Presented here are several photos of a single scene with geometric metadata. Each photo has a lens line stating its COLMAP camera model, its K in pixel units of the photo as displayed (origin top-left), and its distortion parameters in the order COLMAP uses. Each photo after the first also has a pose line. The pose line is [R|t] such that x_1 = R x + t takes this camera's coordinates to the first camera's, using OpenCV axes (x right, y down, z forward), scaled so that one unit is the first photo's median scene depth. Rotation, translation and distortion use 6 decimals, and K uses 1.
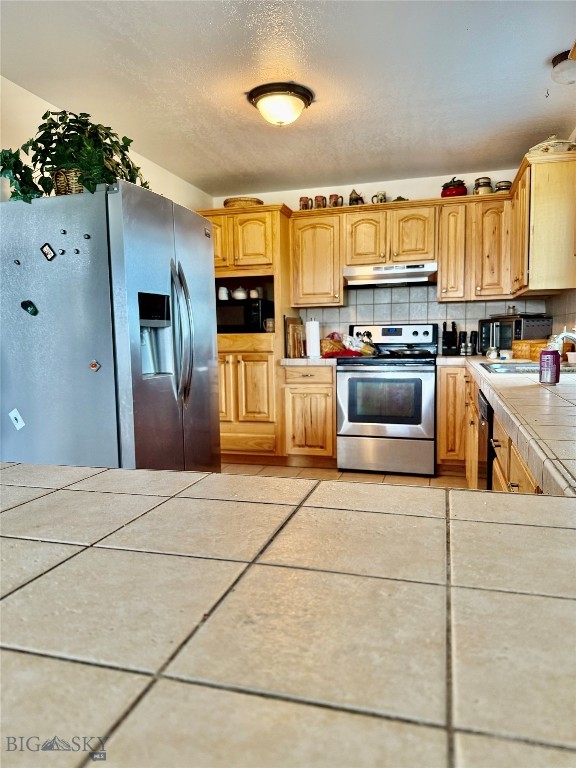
lens RADIAL K [[548.4, 0, 291.4], [0, 548.4, 388.7], [0, 0, 1]] dist [0.027820, -0.012665]
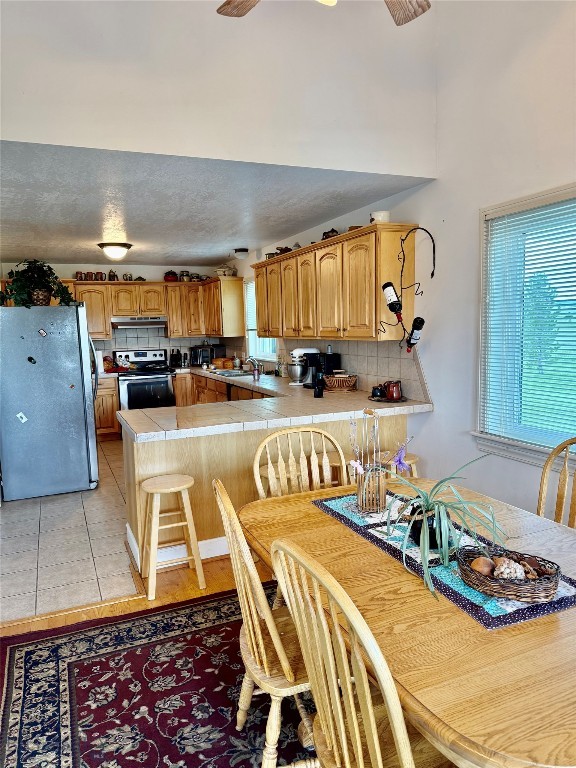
lens RADIAL K [[548.4, 0, 287.5], [0, 548.4, 384.4], [0, 0, 1]] dist [0.027820, -0.012665]
pose [[0.770037, -0.076373, 0.633411, -0.582343], [0.076642, 0.996693, 0.027002, -0.024109], [-0.633379, 0.027754, 0.773344, -0.636233]]
